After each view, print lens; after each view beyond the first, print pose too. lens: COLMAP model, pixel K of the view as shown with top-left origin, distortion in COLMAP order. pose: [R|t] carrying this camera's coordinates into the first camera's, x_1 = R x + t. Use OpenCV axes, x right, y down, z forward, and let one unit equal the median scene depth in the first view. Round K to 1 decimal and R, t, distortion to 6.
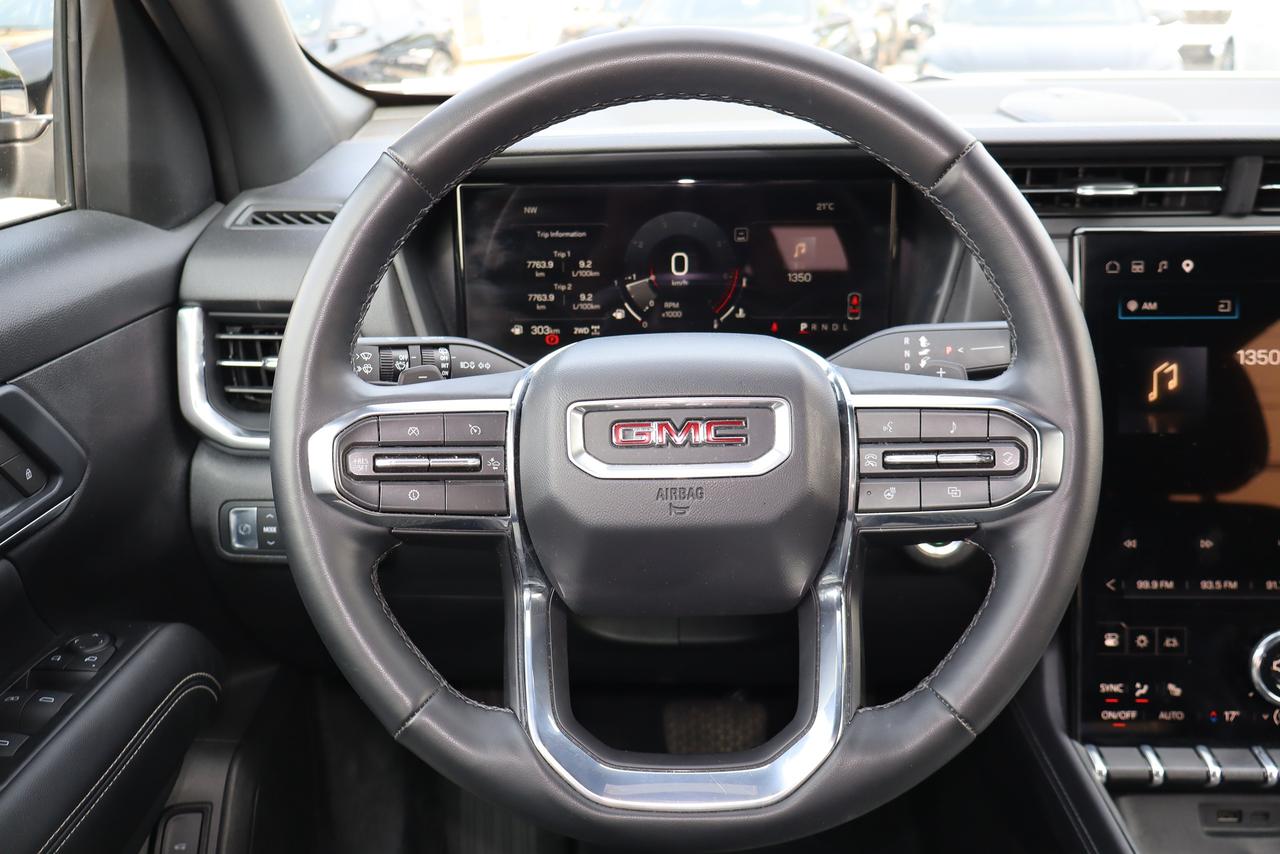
lens RADIAL K [[1074.0, 0, 636.1], [0, 1074.0, 426.8], [0, 0, 1]] dist [0.009440, -0.031850]
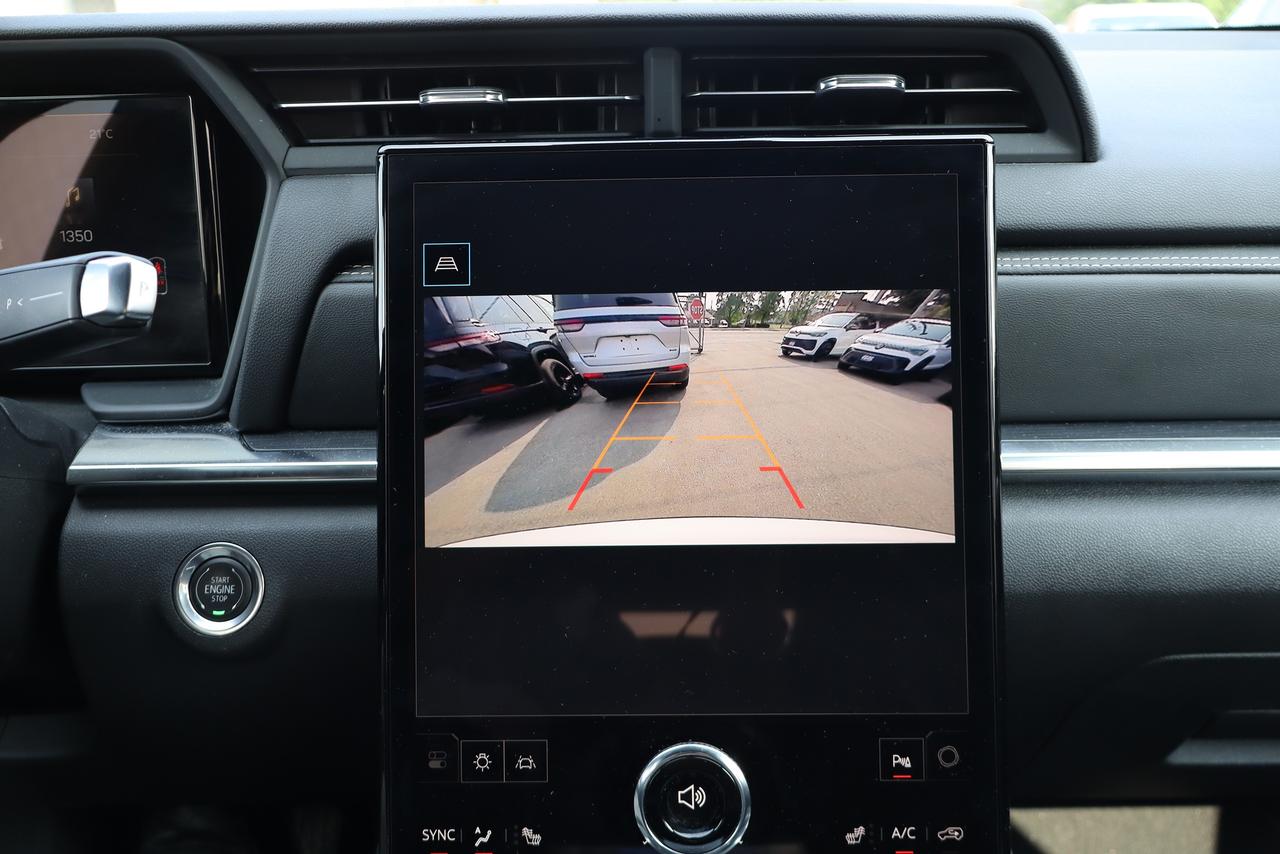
lens RADIAL K [[1074.0, 0, 631.5], [0, 1074.0, 419.2], [0, 0, 1]] dist [0.009440, -0.031850]
pose [[0.999564, -0.009038, 0.028115, 0.548765], [0.010899, 0.997710, -0.066760, 0.035149], [-0.027447, 0.067037, 0.997373, 0.327890]]
